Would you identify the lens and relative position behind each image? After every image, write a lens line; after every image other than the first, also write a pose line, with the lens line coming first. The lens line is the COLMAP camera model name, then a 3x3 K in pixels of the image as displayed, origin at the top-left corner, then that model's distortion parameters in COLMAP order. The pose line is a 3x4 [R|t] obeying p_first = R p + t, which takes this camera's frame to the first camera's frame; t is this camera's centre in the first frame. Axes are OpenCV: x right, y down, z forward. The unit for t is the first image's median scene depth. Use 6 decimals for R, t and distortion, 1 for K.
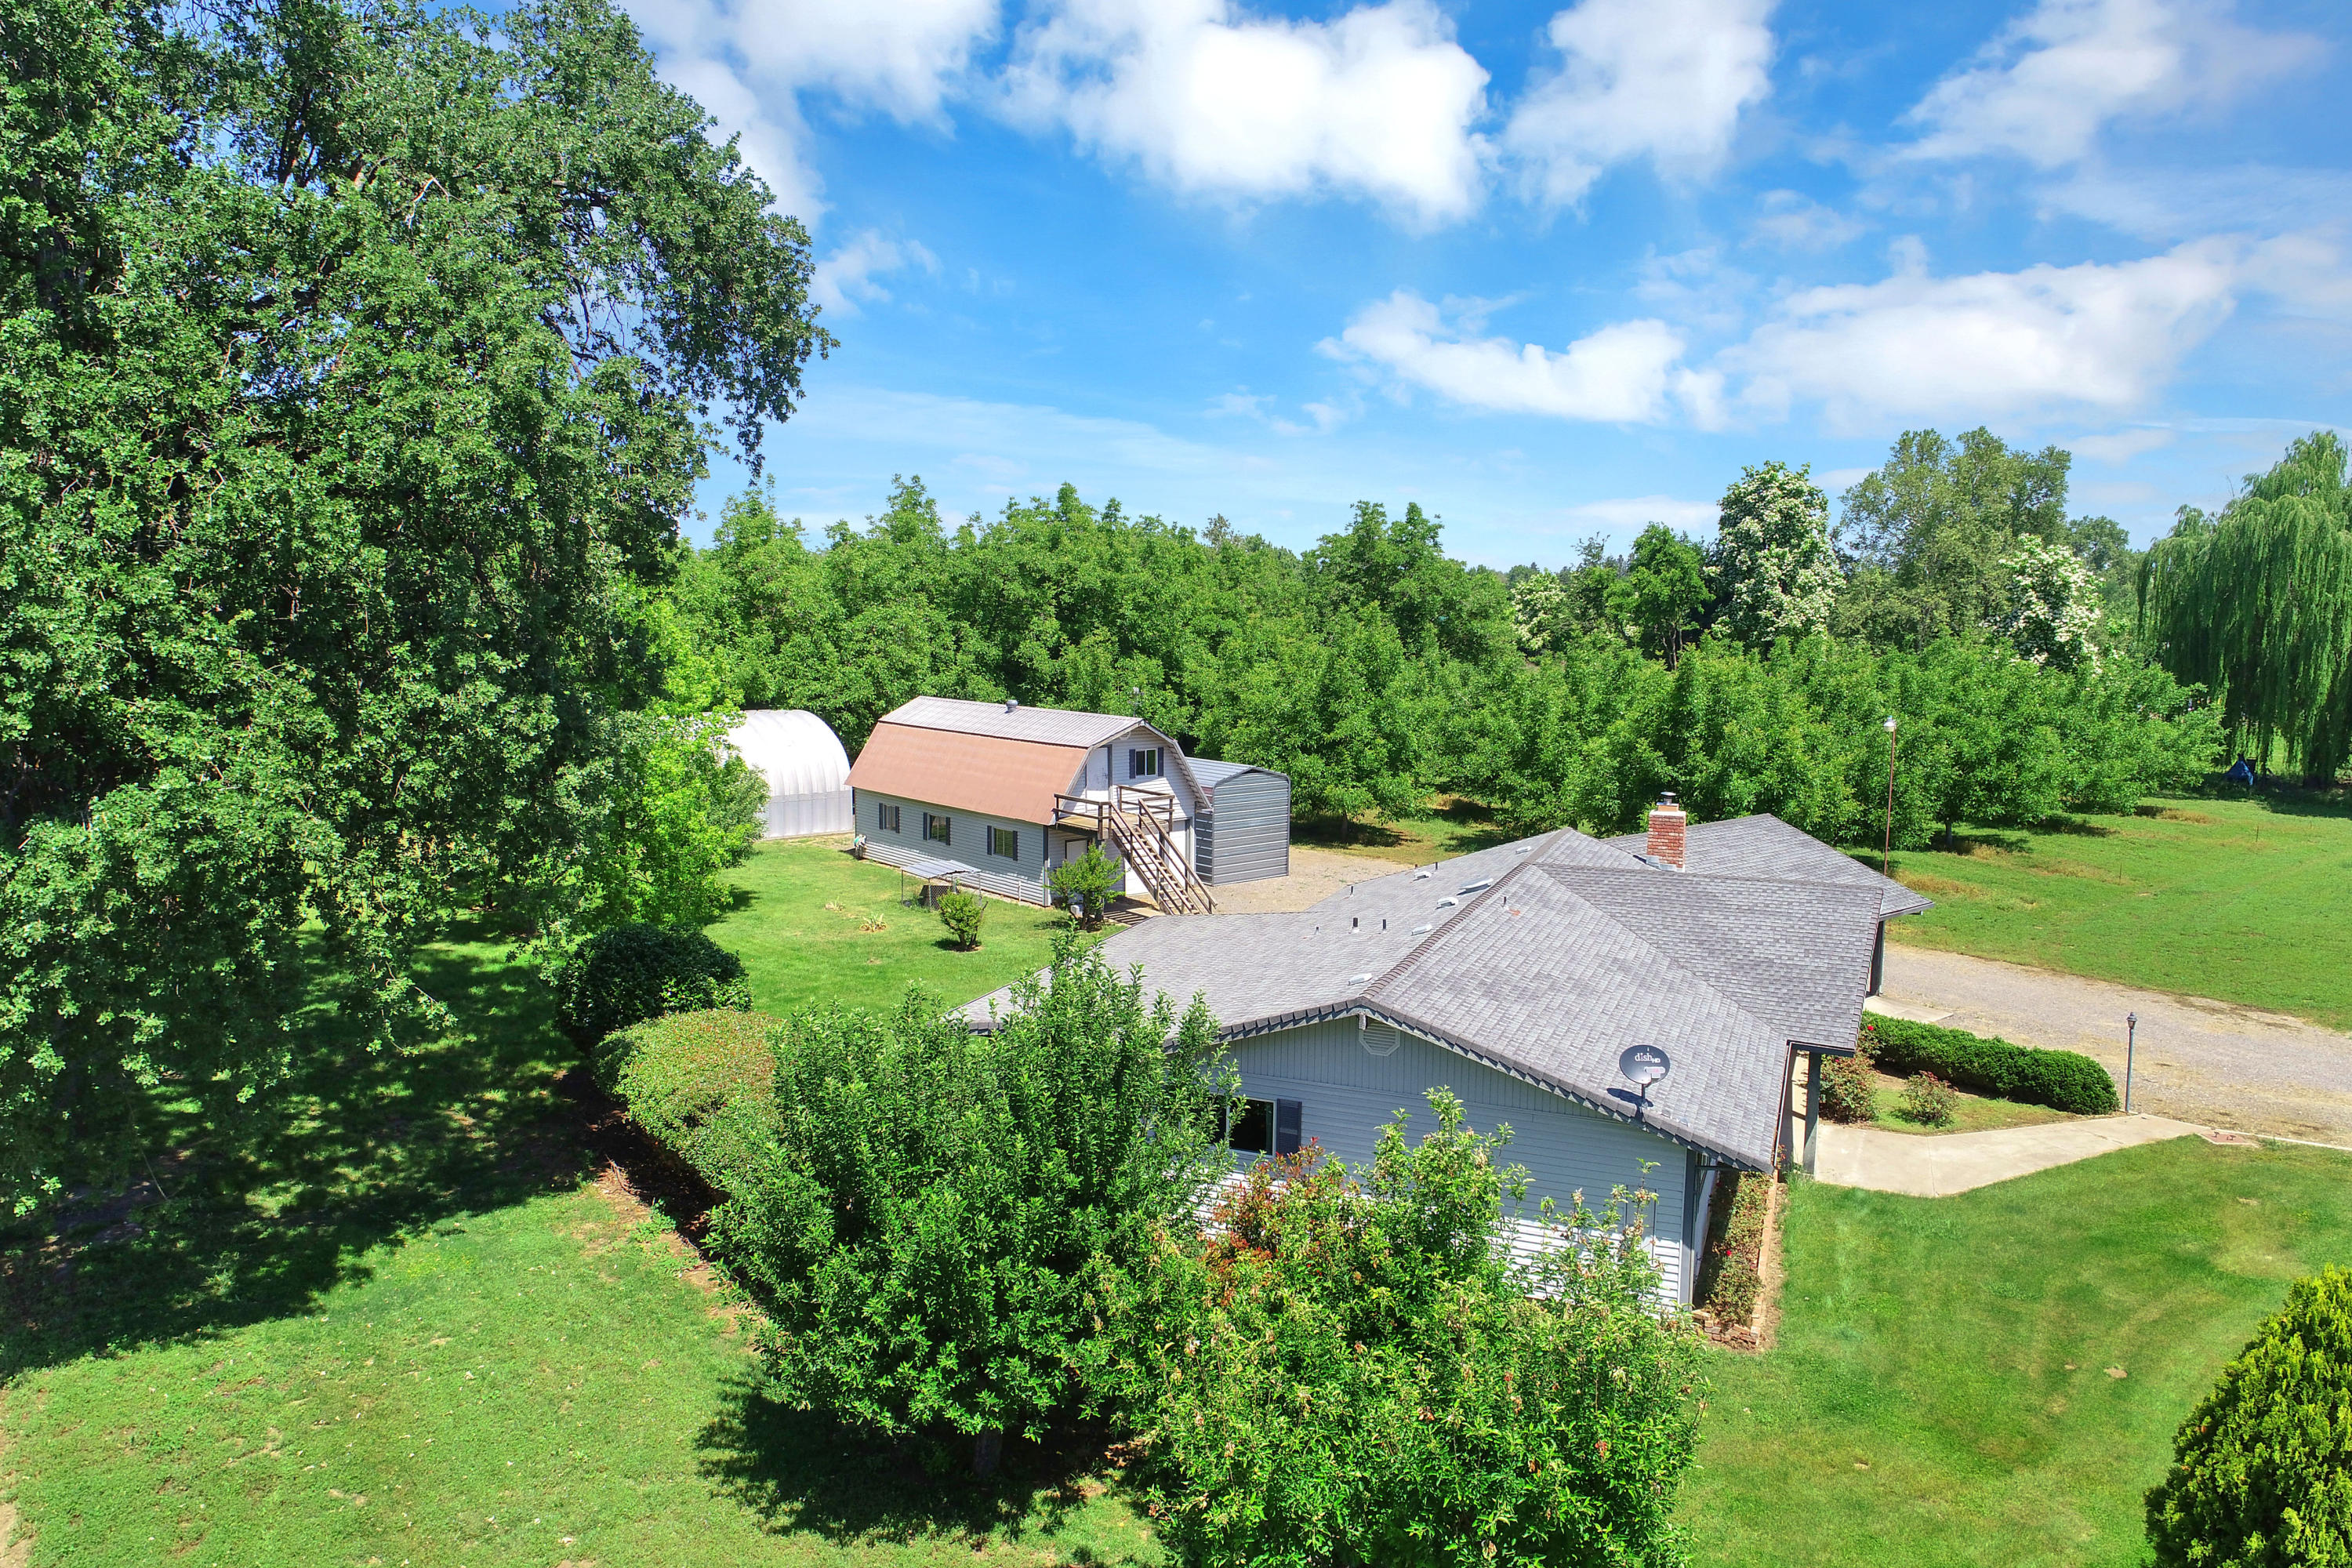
lens RADIAL K [[1685.9, 0, 1177.4], [0, 1685.9, 798.8], [0, 0, 1]] dist [0.012297, -0.007867]
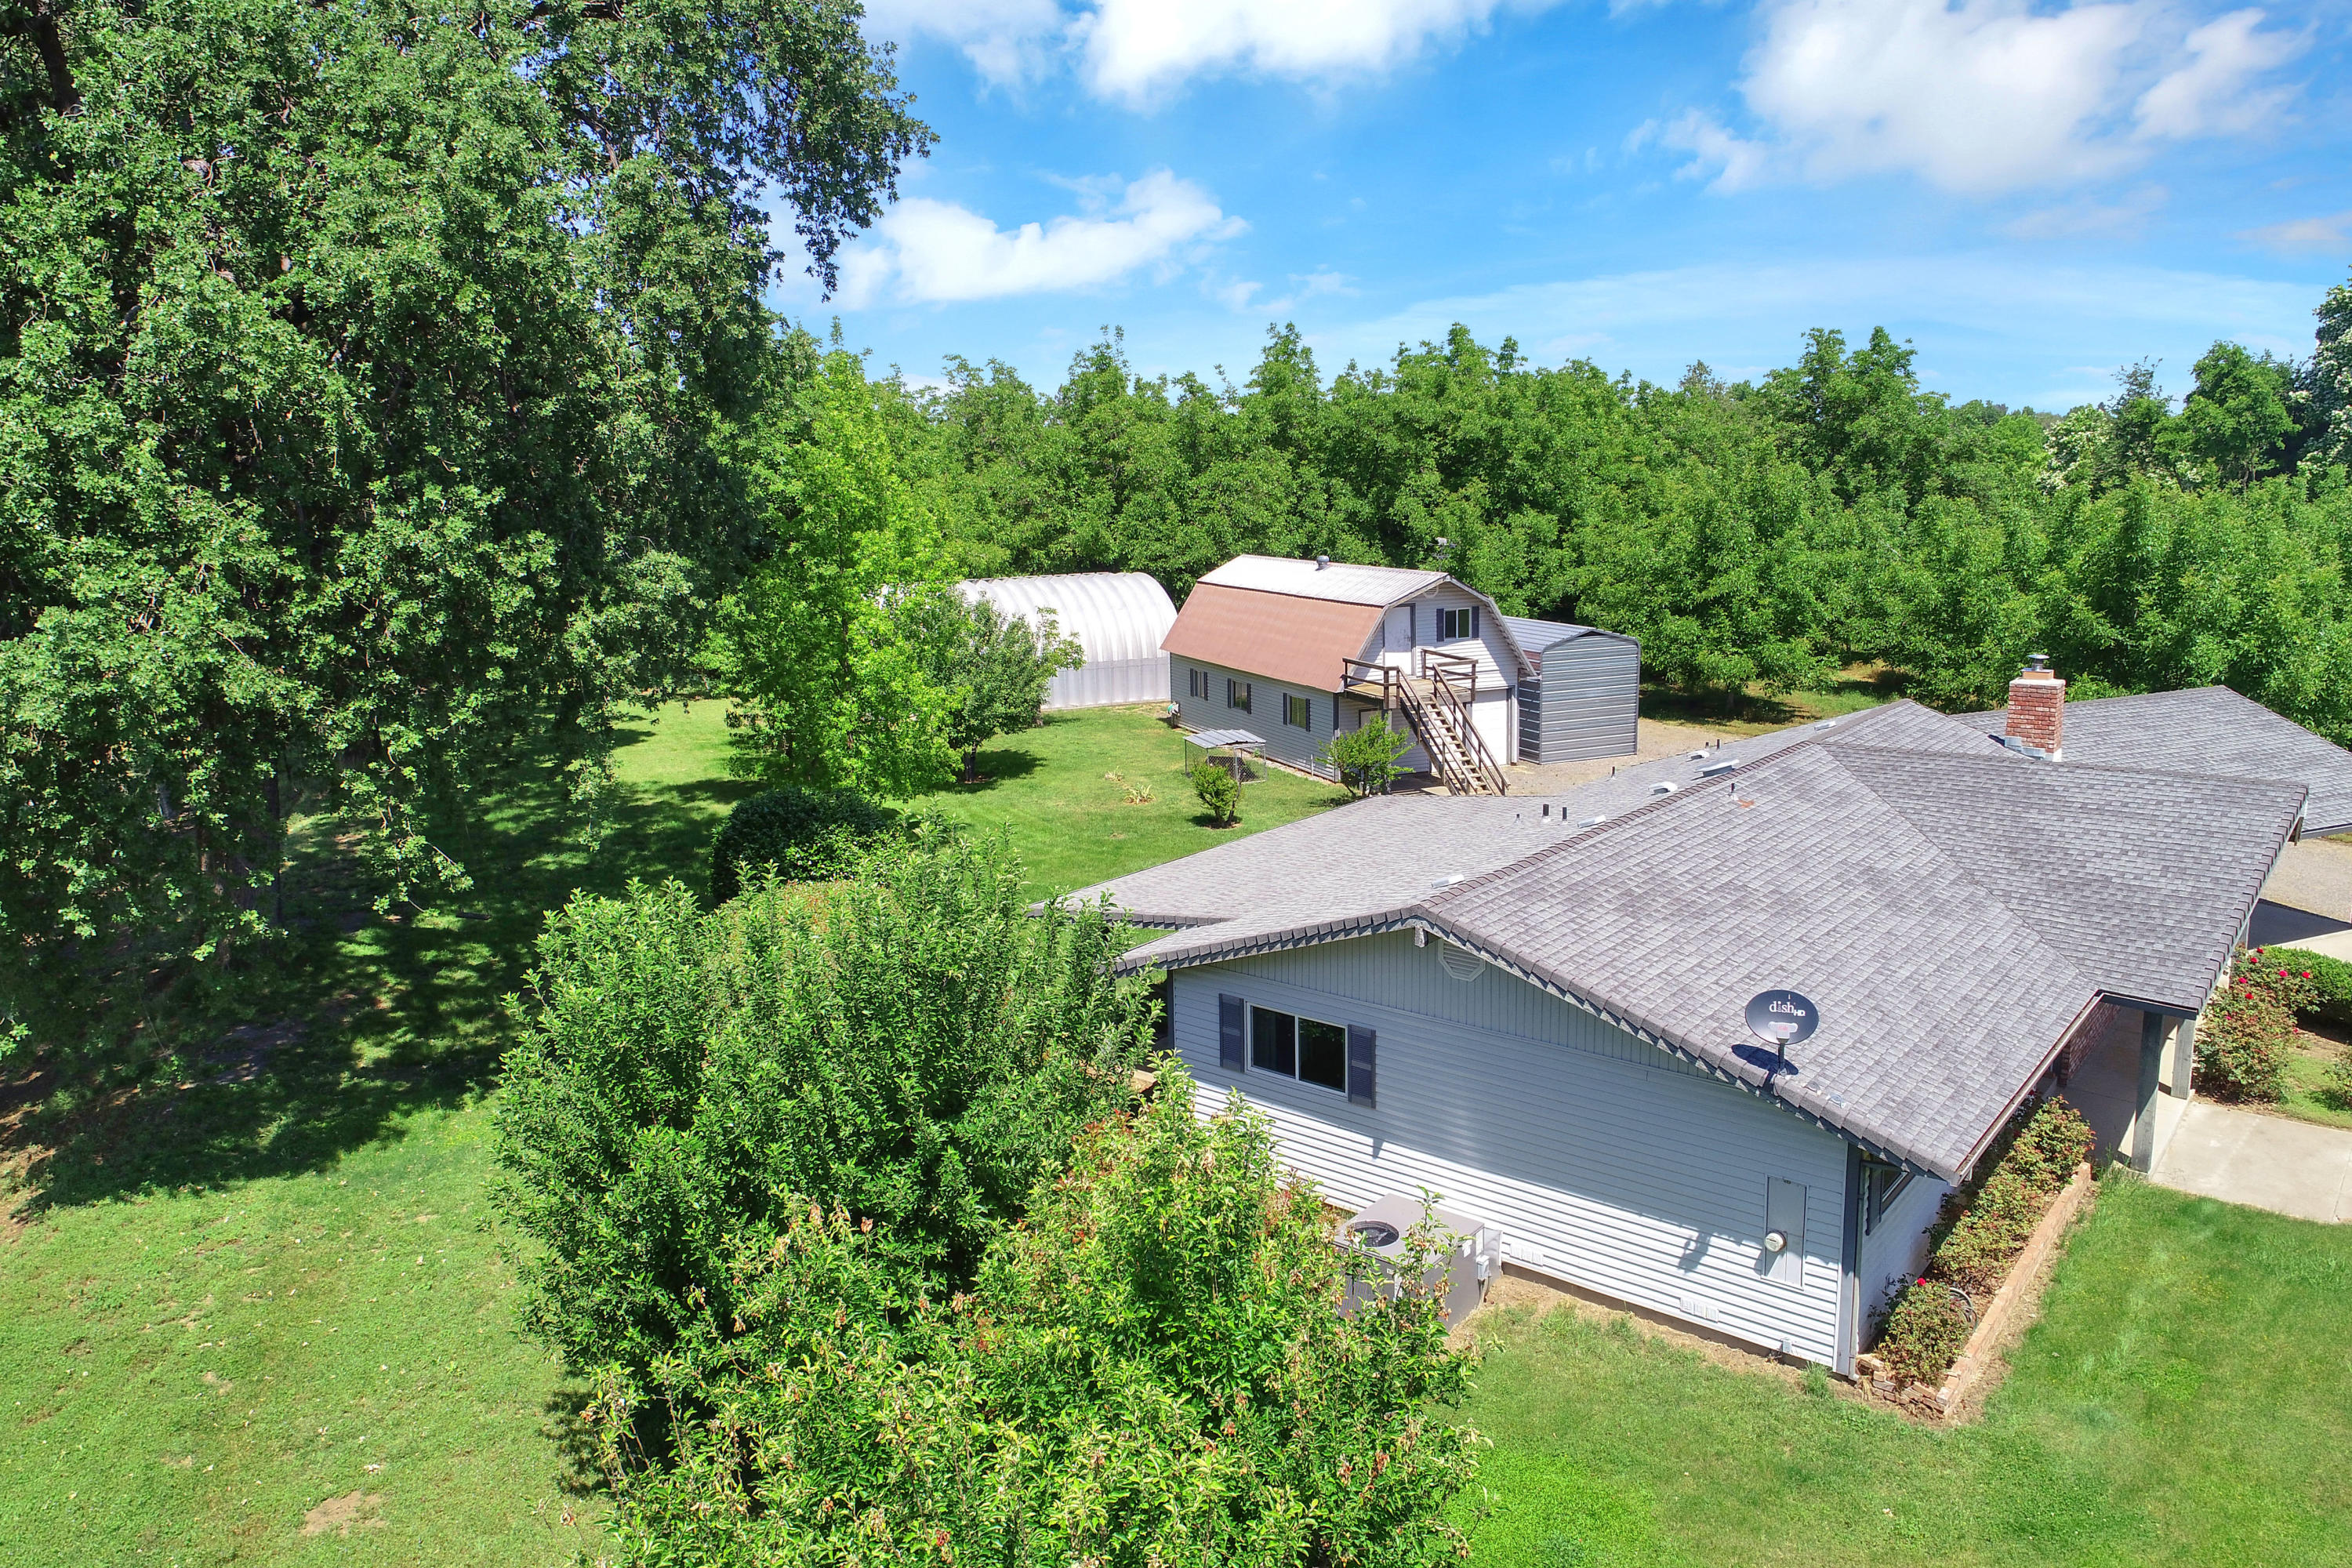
lens RADIAL K [[1685.9, 0, 1170.3], [0, 1685.9, 769.7], [0, 0, 1]] dist [0.012297, -0.007867]
pose [[0.953445, 0.025091, -0.300523, 0.112619], [-0.007910, 0.998270, 0.058254, 0.005082], [0.301465, -0.053164, 0.951994, 0.109841]]
